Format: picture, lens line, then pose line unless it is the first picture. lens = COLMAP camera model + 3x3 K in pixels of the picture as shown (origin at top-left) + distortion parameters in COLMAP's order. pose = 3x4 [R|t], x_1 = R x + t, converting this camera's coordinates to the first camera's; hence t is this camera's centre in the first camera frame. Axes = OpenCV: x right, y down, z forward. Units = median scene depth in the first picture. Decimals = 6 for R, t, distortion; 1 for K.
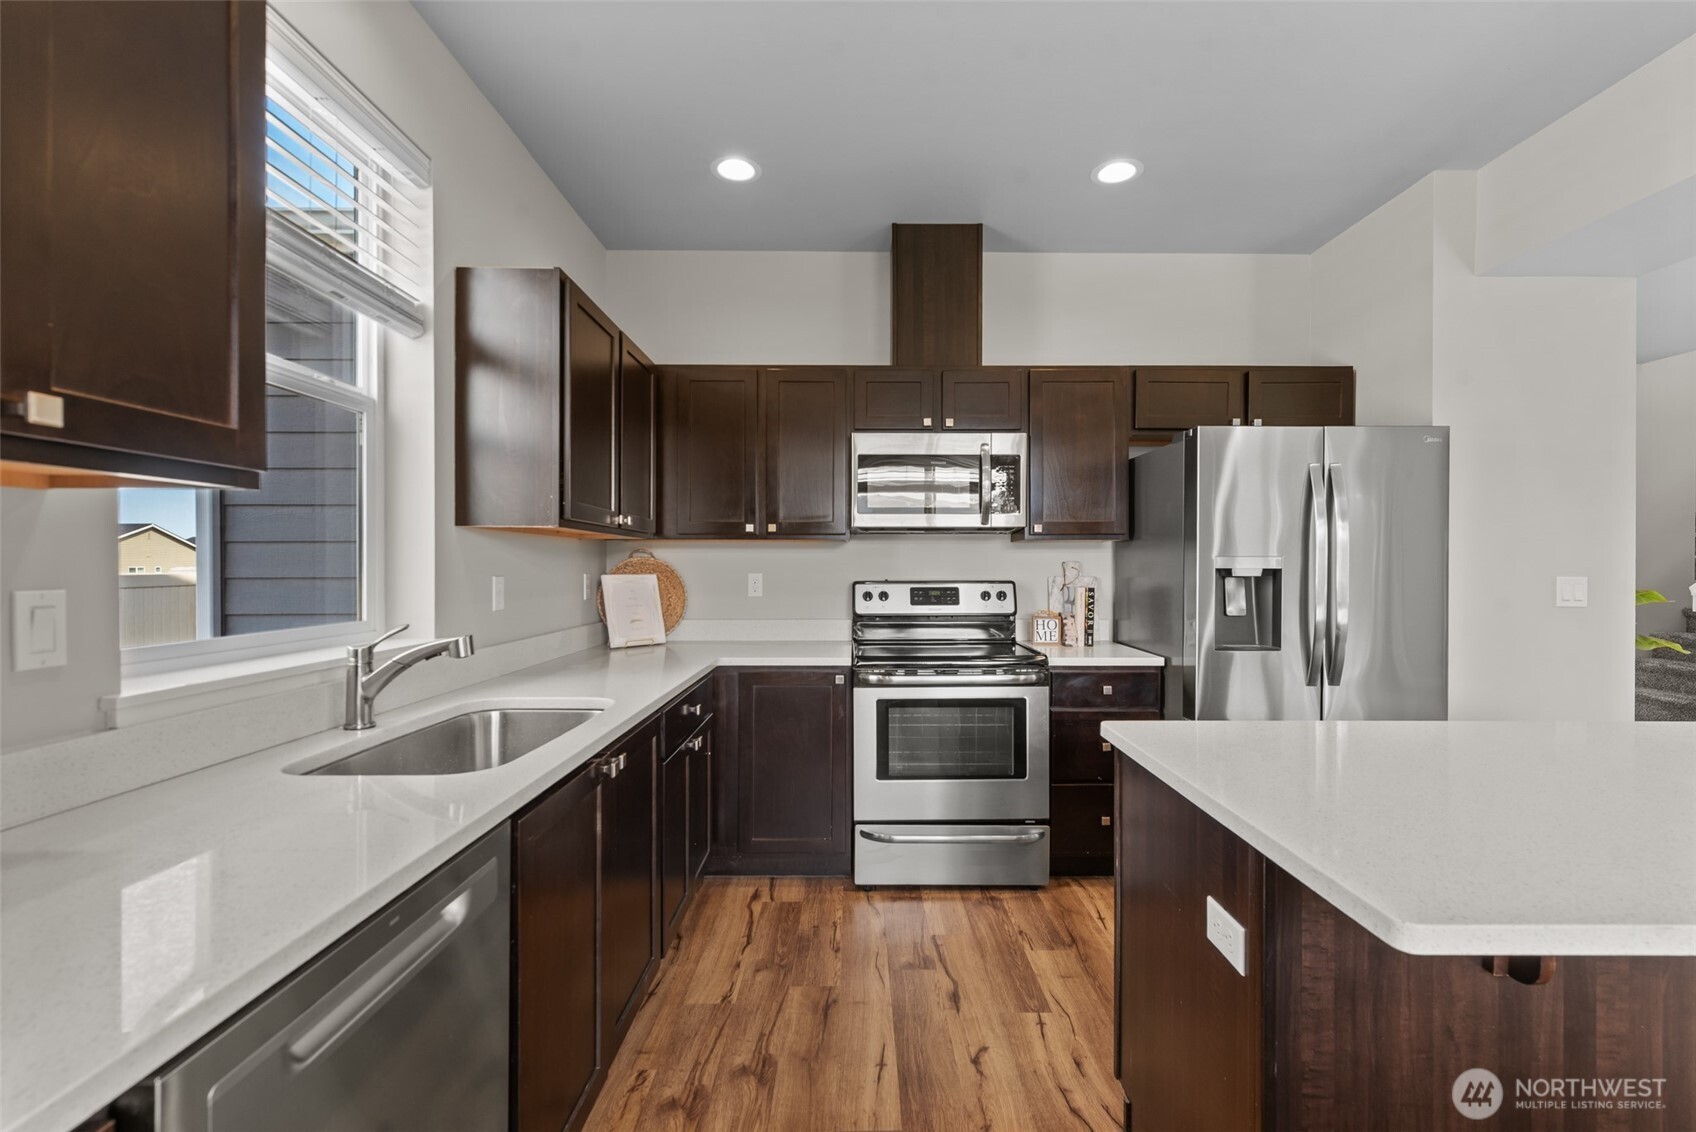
lens RADIAL K [[744.8, 0, 847.7], [0, 744.8, 565.4], [0, 0, 1]] dist [0.003533, 0.000428]
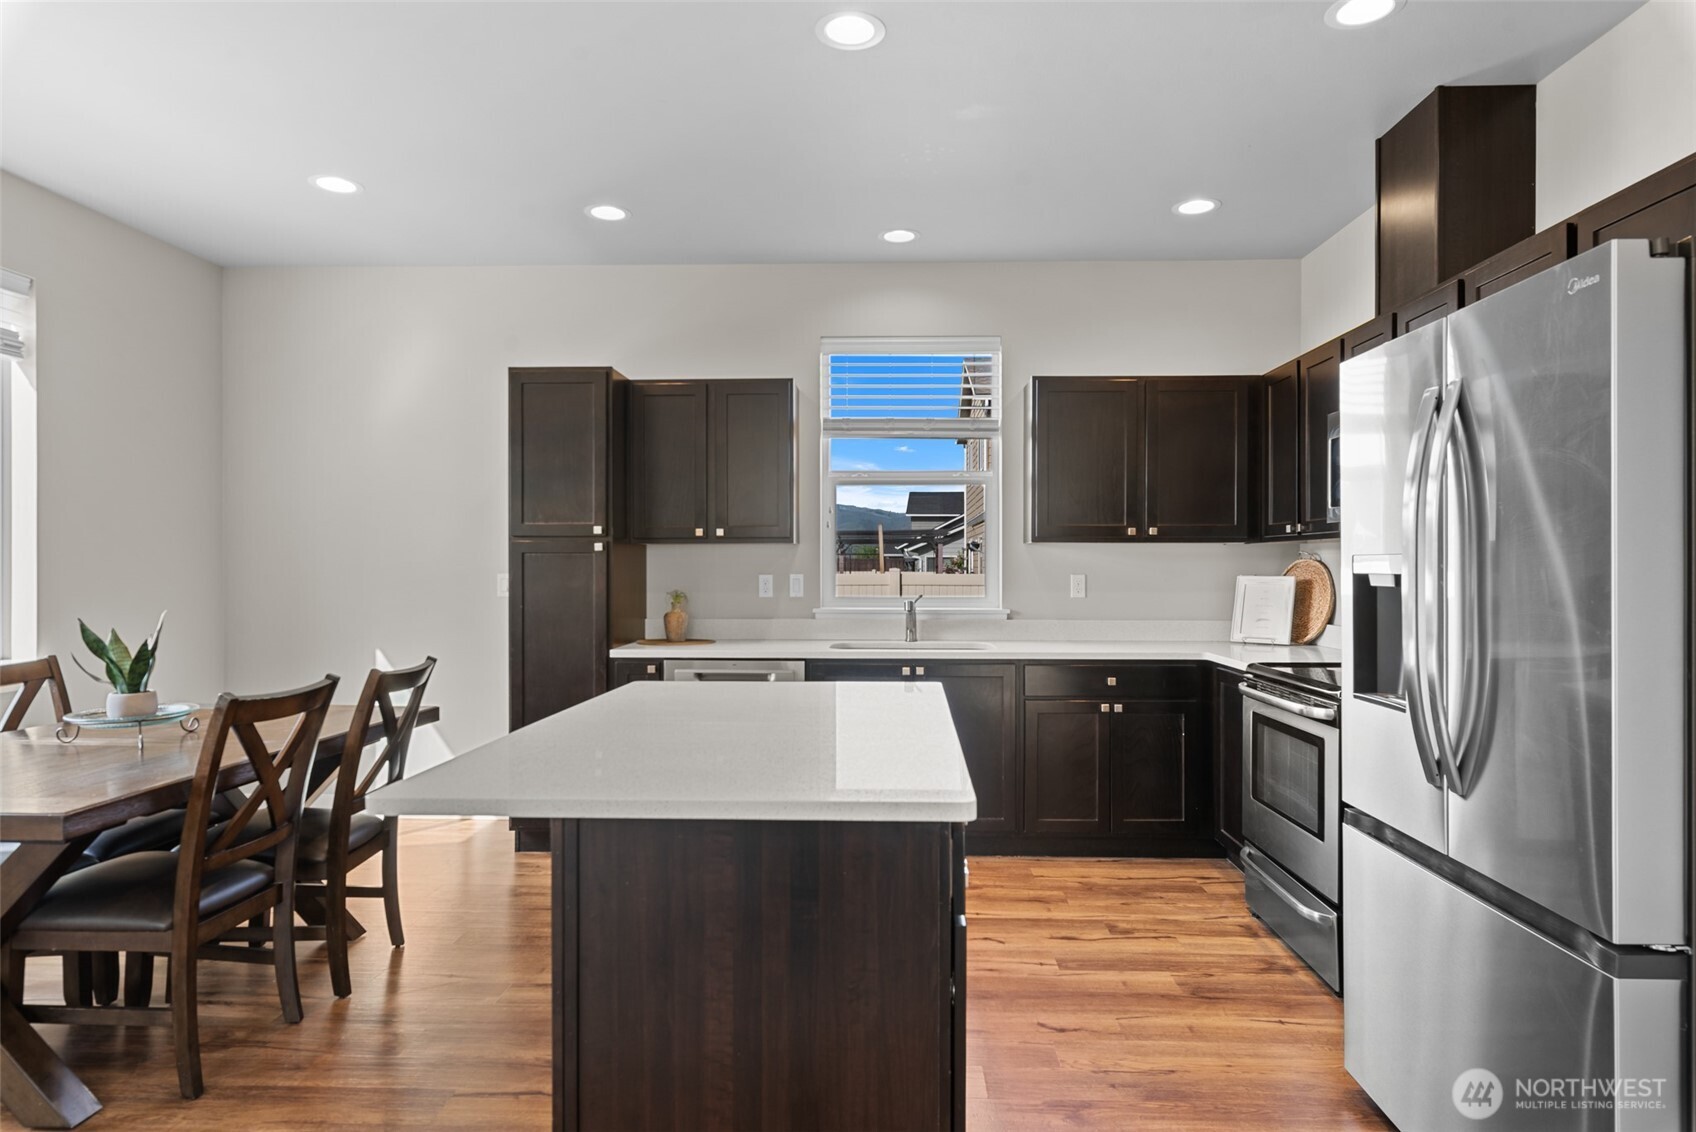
lens RADIAL K [[968.9, 0, 869.5], [0, 968.9, 563.5], [0, 0, 1]] dist [-0.003398, 0.000220]
pose [[-0.022360, 0.003475, -0.999744, 1.377030], [-0.001689, 0.999992, 0.003513, -0.012061], [0.999749, 0.001767, -0.022354, 0.593967]]
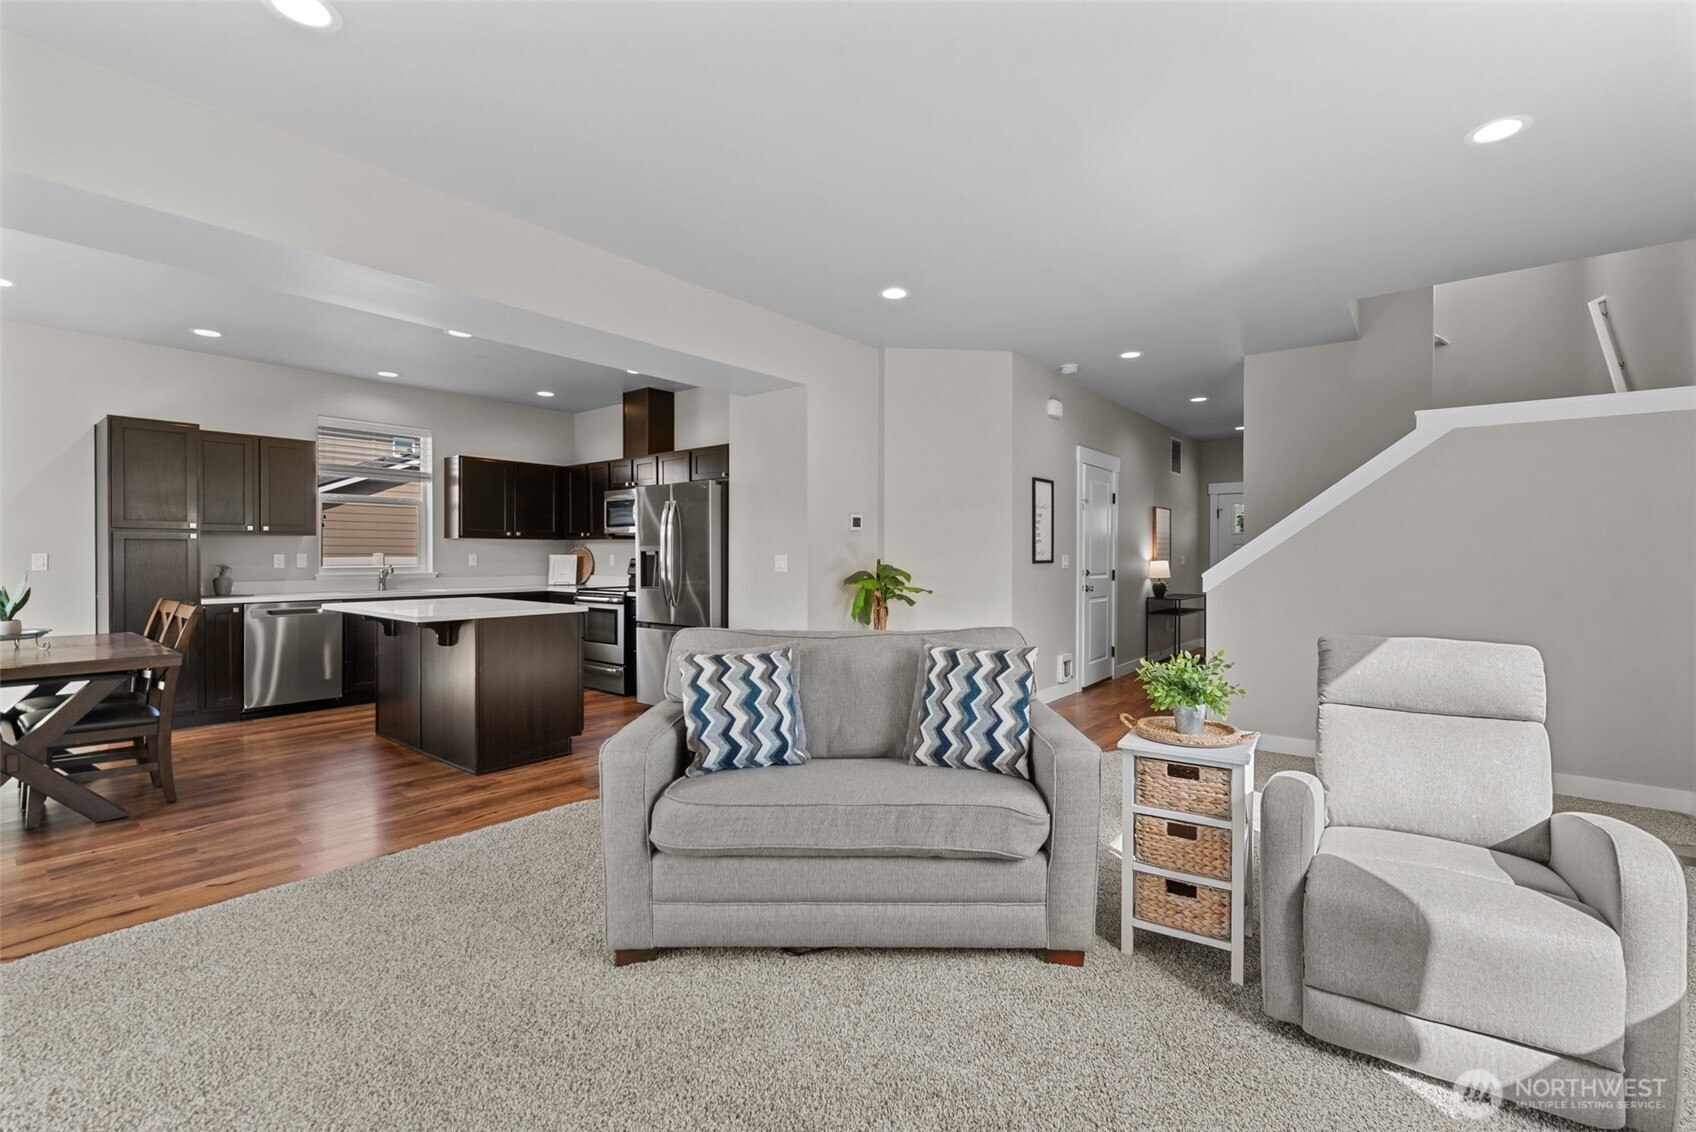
lens RADIAL K [[744.8, 0, 844.1], [0, 744.8, 568.8], [0, 0, 1]] dist [0.003533, 0.000428]
pose [[0.779160, 0.017070, -0.626592, 2.379266], [-0.005620, 0.999779, 0.020249, 0.004289], [0.626800, -0.012256, 0.779084, -0.355633]]
